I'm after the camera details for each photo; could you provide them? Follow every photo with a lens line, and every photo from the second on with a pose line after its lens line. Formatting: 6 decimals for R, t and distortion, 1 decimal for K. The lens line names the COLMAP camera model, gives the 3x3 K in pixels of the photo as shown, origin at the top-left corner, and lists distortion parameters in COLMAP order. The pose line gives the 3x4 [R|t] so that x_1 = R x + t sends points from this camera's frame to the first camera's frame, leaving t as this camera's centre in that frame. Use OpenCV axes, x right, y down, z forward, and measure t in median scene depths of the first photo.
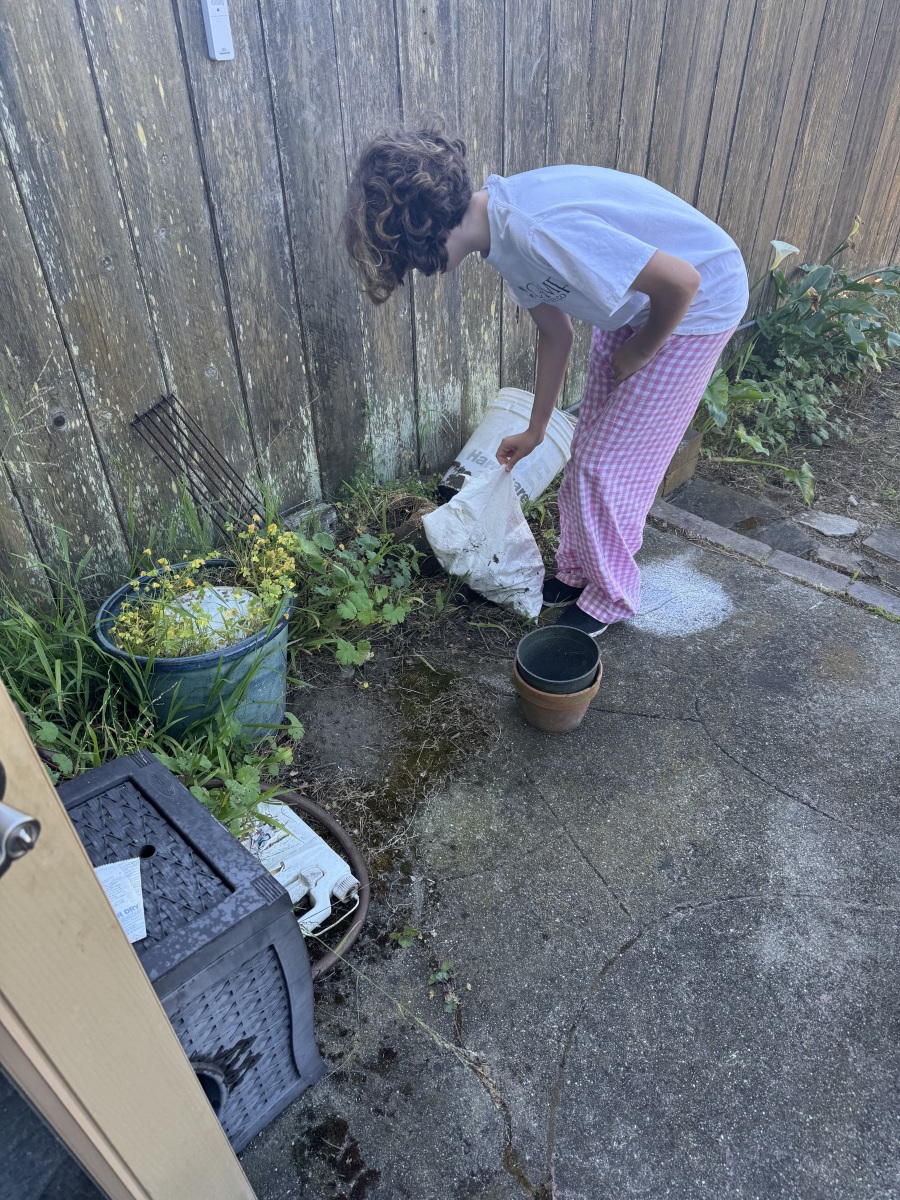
lens RADIAL K [[844.0, 0, 451.9], [0, 844.0, 607.3], [0, 0, 1]] dist [0.054208, -0.042687]
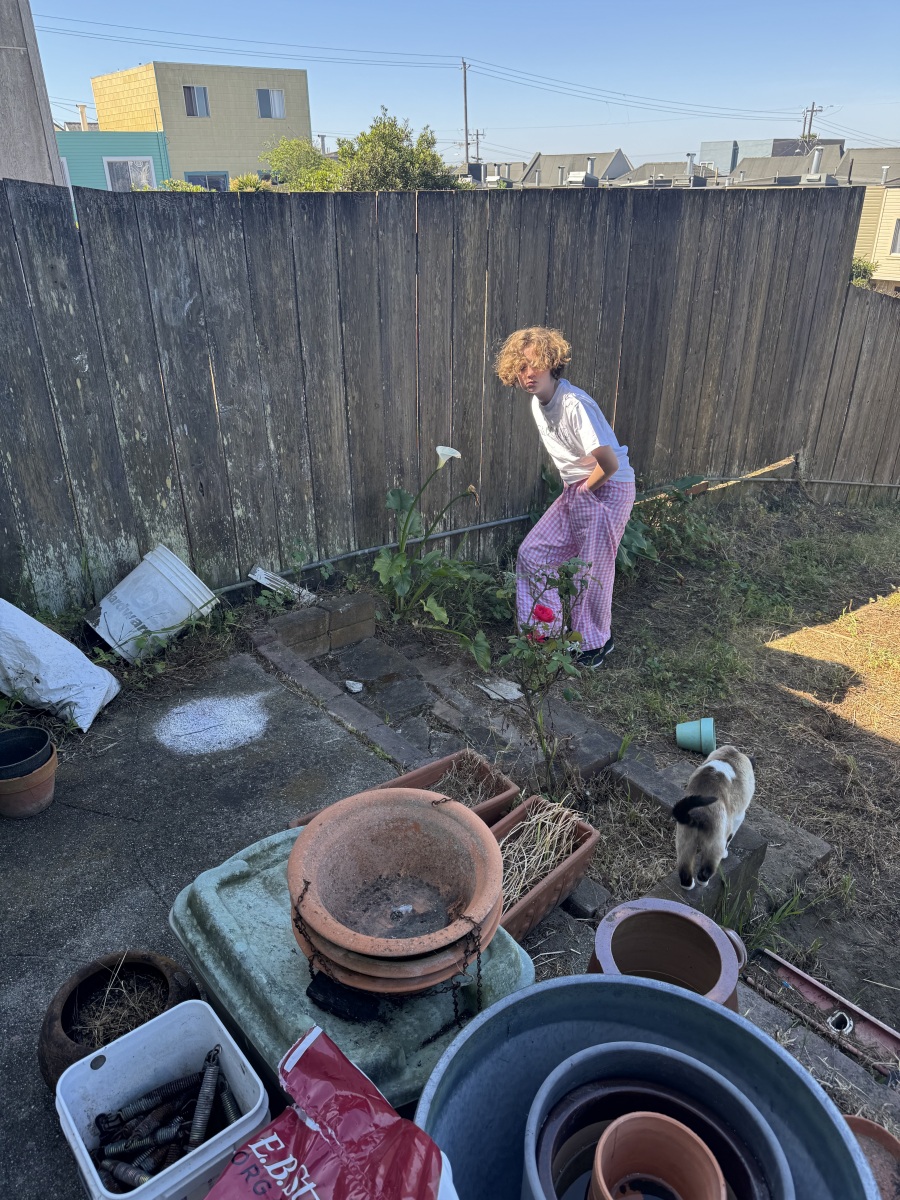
lens RADIAL K [[844.0, 0, 460.2], [0, 844.0, 626.3], [0, 0, 1]] dist [0.054208, -0.042687]
pose [[0.985463, 0.076646, -0.151616, 0.704442], [-0.104190, 0.977573, -0.183016, 0.033637], [0.134188, 0.196152, 0.971348, -0.097616]]
